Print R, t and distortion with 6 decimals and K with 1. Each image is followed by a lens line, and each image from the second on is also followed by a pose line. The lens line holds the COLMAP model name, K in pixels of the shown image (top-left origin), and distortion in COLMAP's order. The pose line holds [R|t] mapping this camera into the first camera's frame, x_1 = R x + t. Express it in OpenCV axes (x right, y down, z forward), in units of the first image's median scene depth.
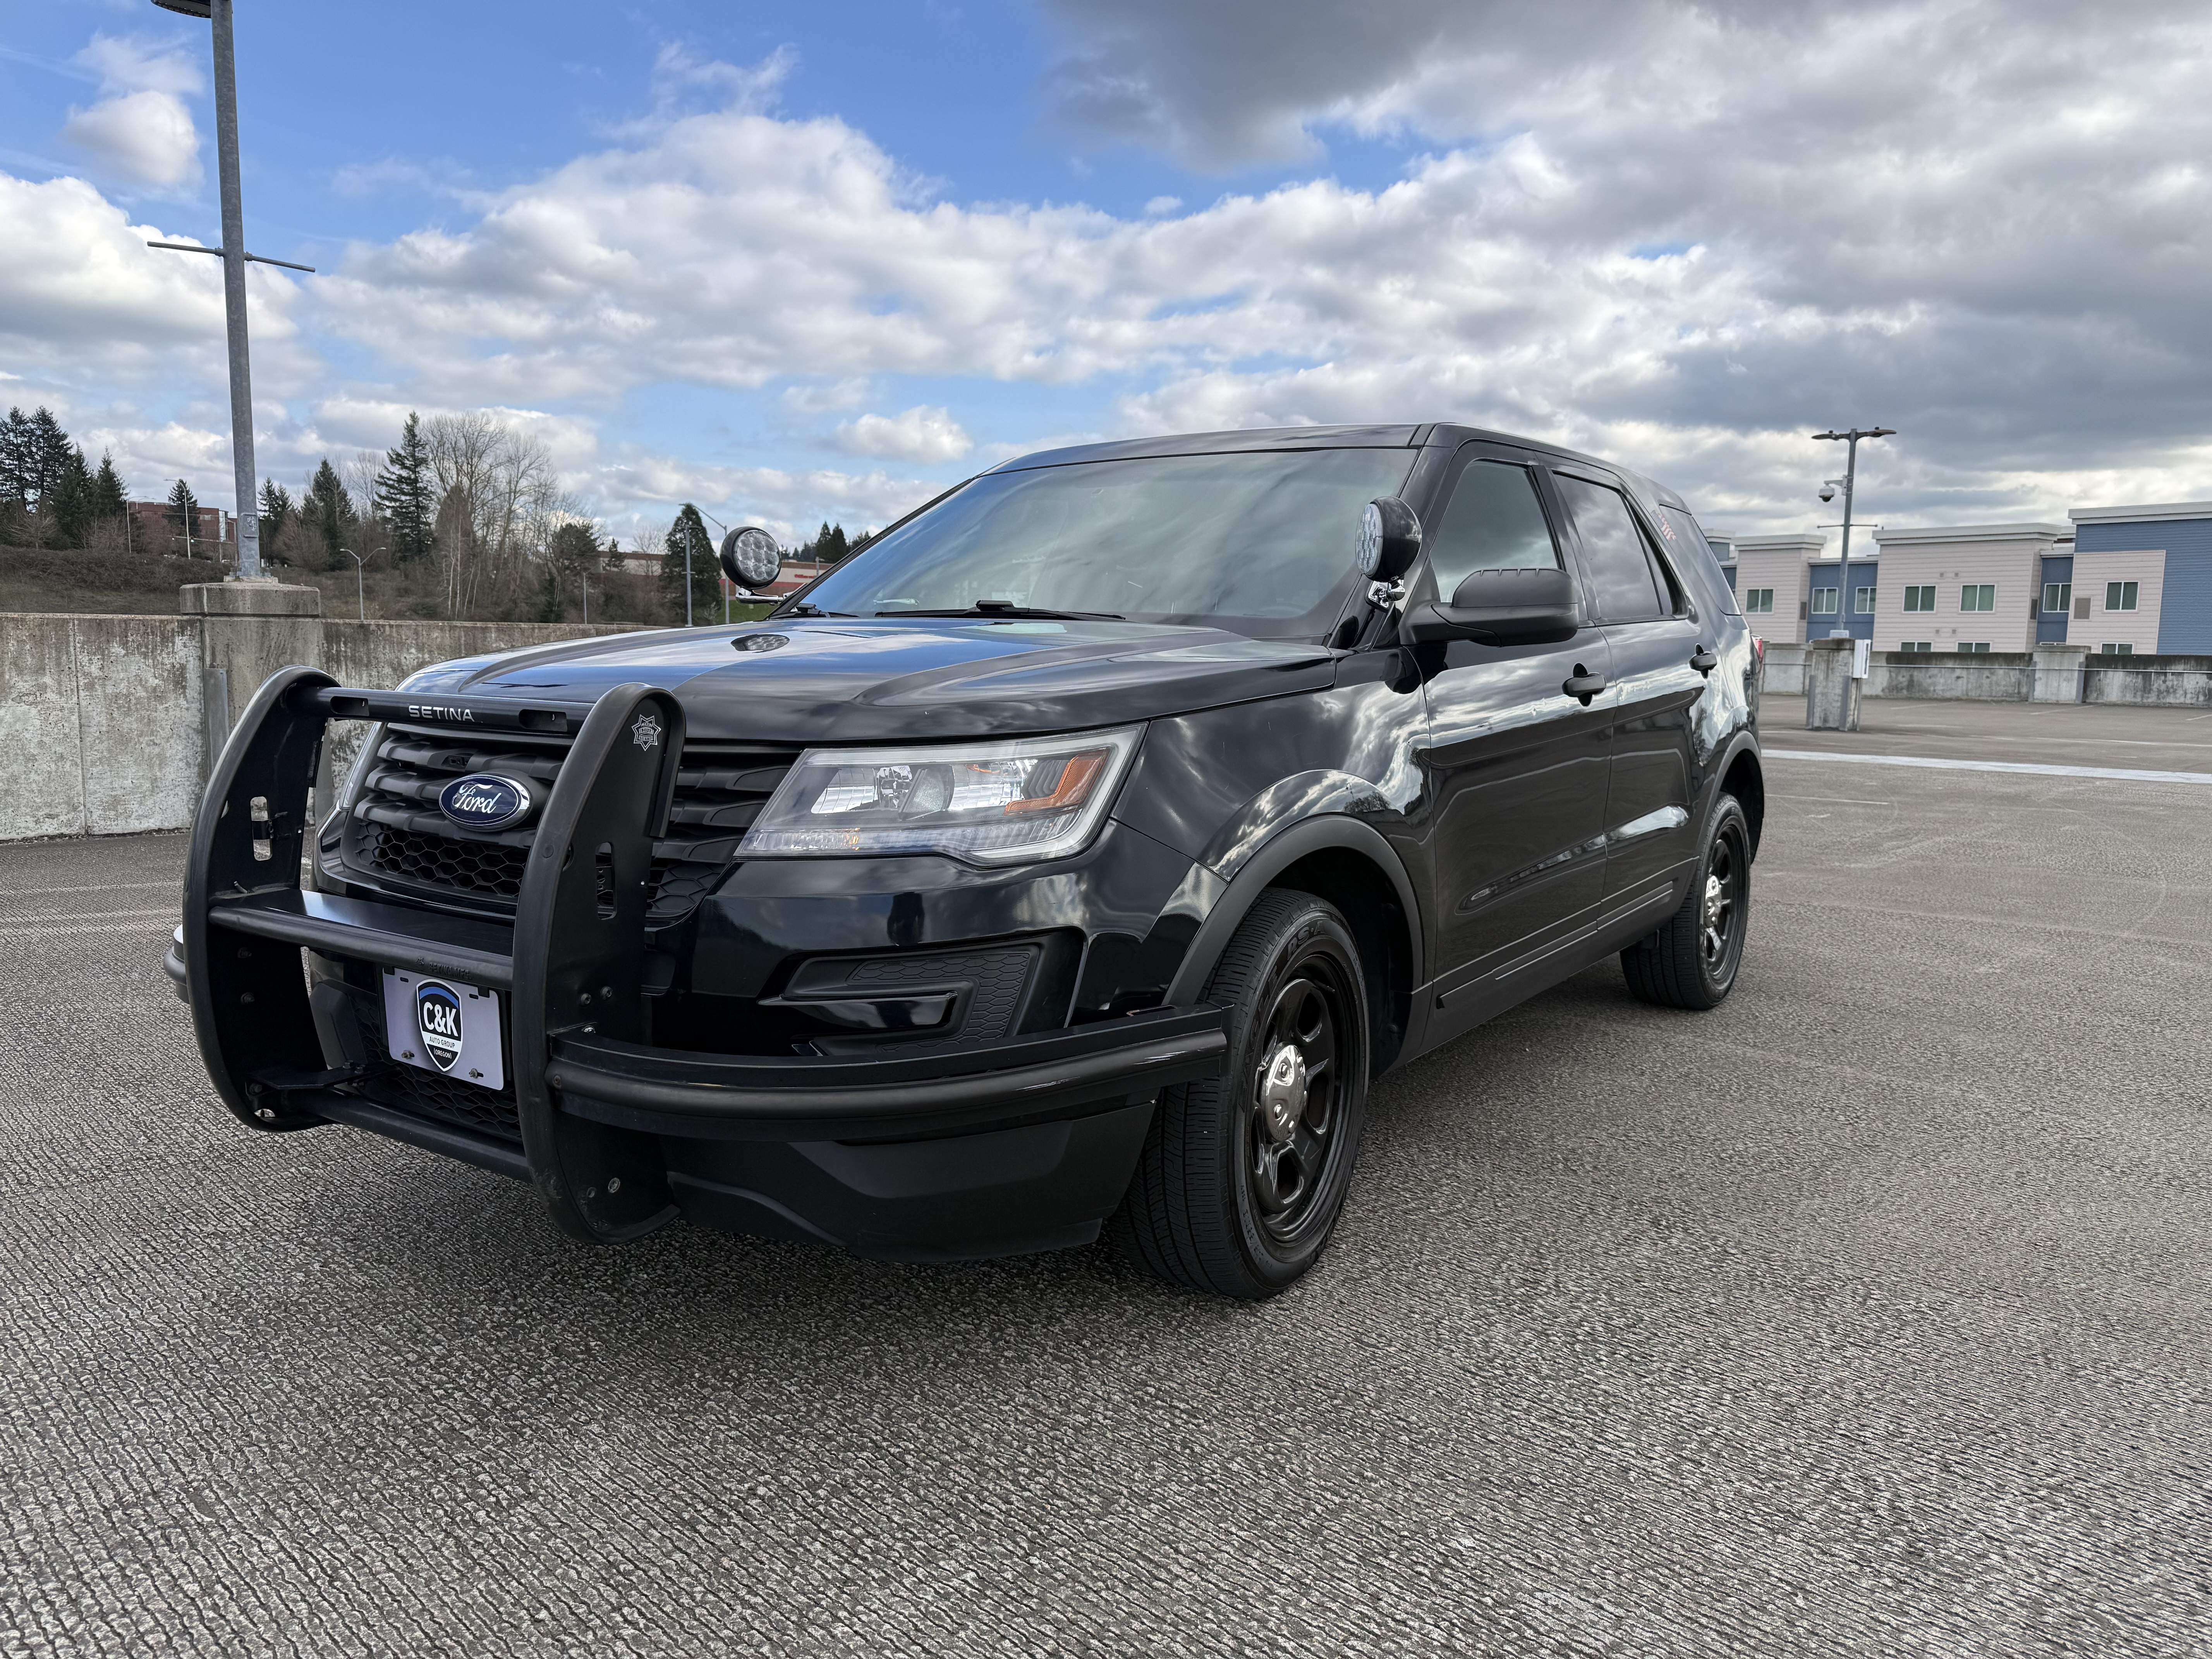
lens RADIAL K [[1531.7, 0, 1125.0], [0, 1531.7, 827.7], [0, 0, 1]] dist [0.008123, -0.014942]
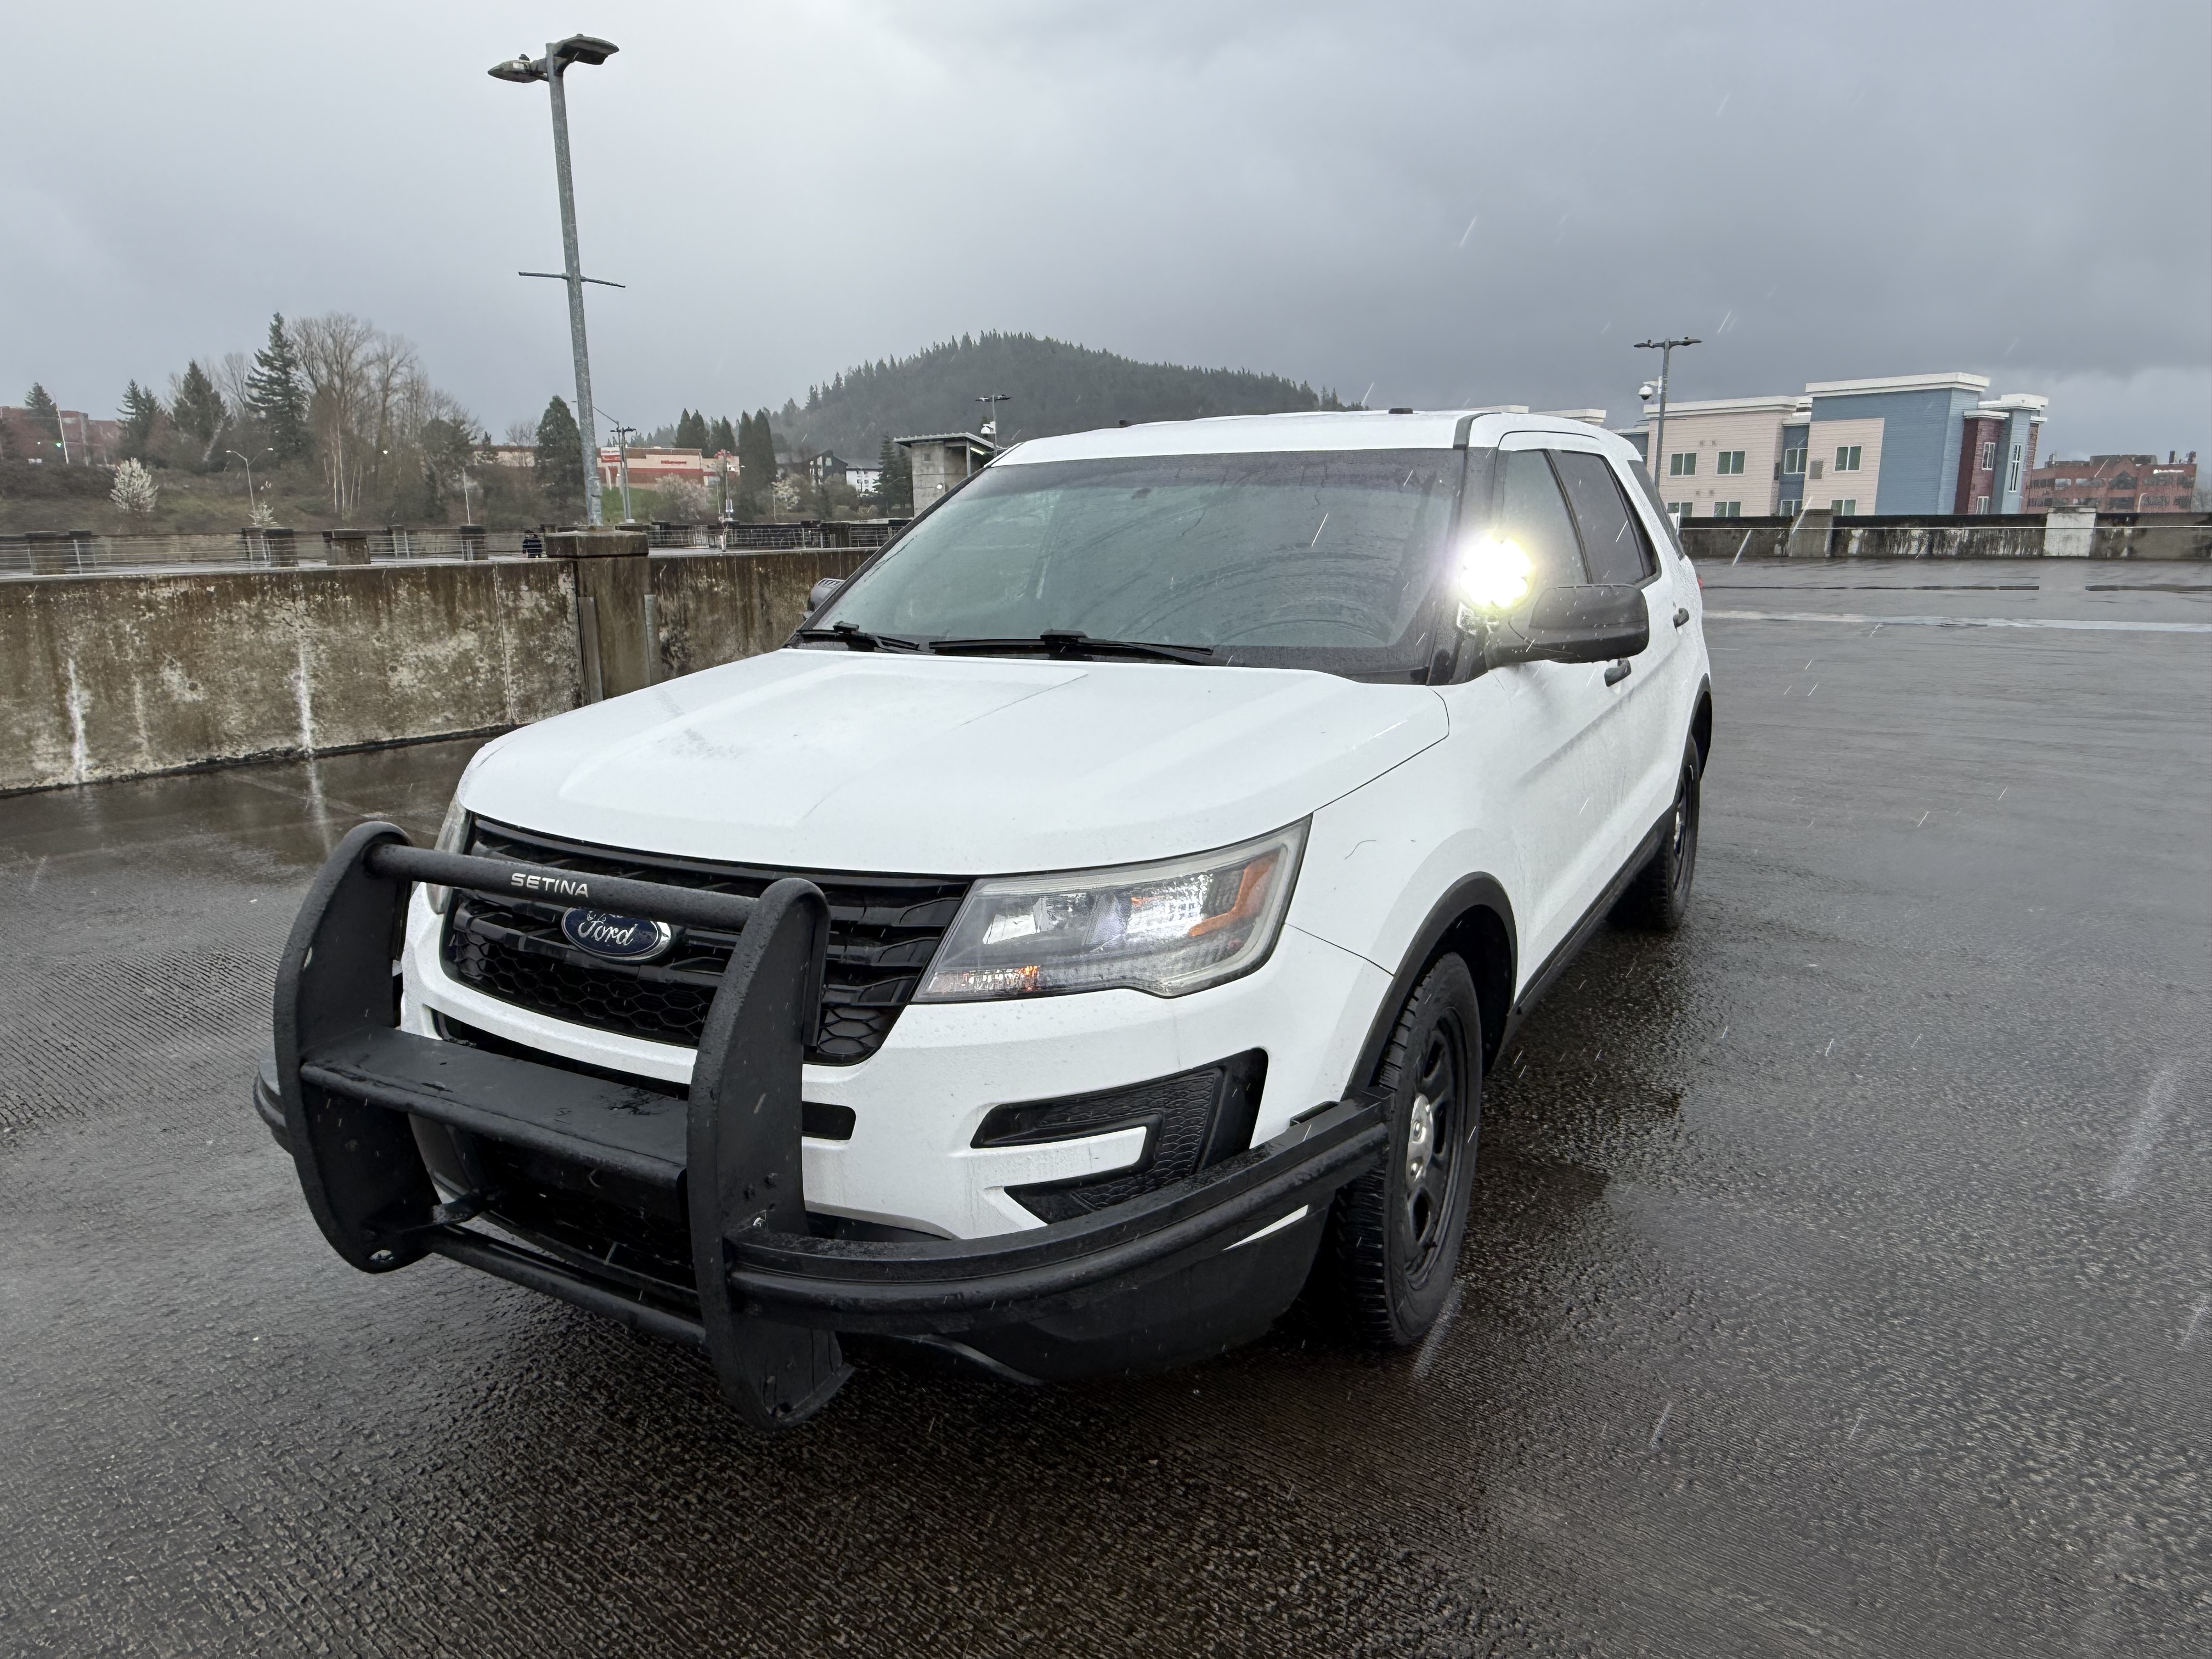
lens RADIAL K [[1385.5, 0, 1104.5], [0, 1385.5, 838.1], [0, 0, 1]] dist [-0.020393, 0.016481]
pose [[0.994770, -0.049888, 0.089130, -0.338595], [0.039818, 0.992979, 0.111384, -0.015049], [-0.094061, -0.107253, 0.989772, -0.339686]]
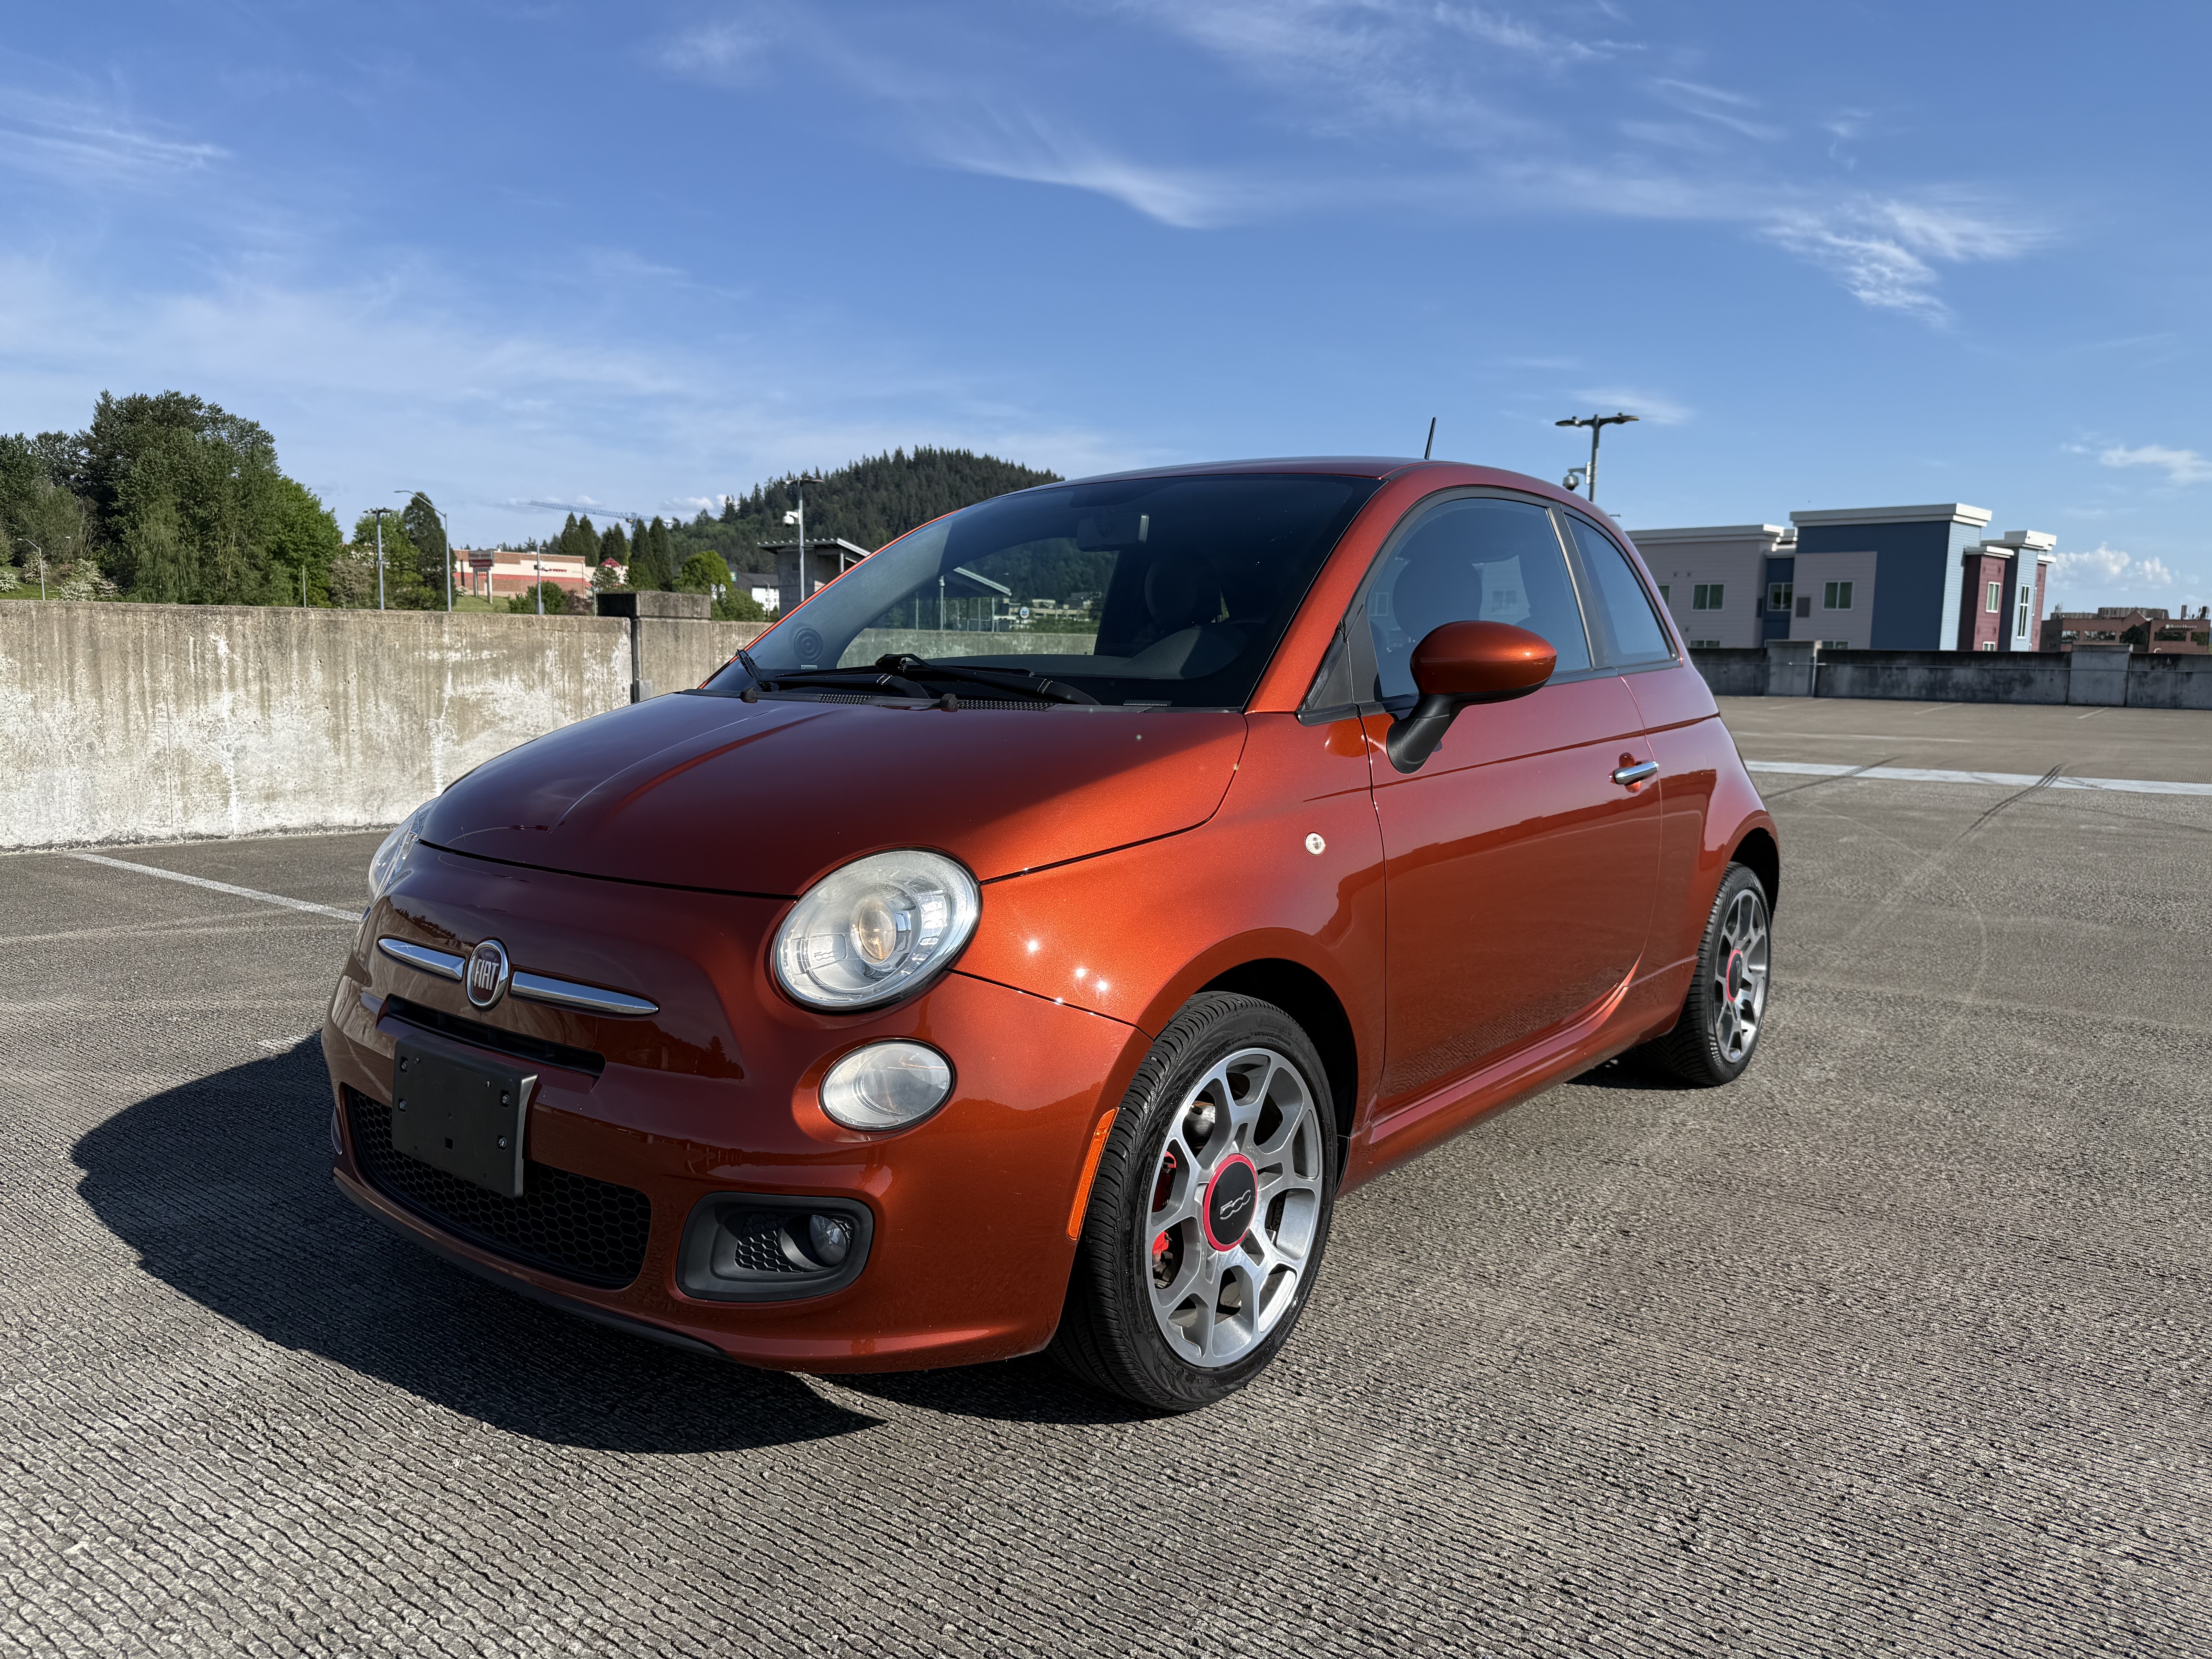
lens RADIAL K [[1531.7, 0, 1103.0], [0, 1531.7, 832.0], [0, 0, 1]] dist [0.008123, -0.014942]
pose [[0.991140, -0.016532, 0.131791, 0.129341], [0.016095, 0.999861, 0.004374, -0.023564], [-0.131845, -0.002214, 0.991268, 0.304055]]
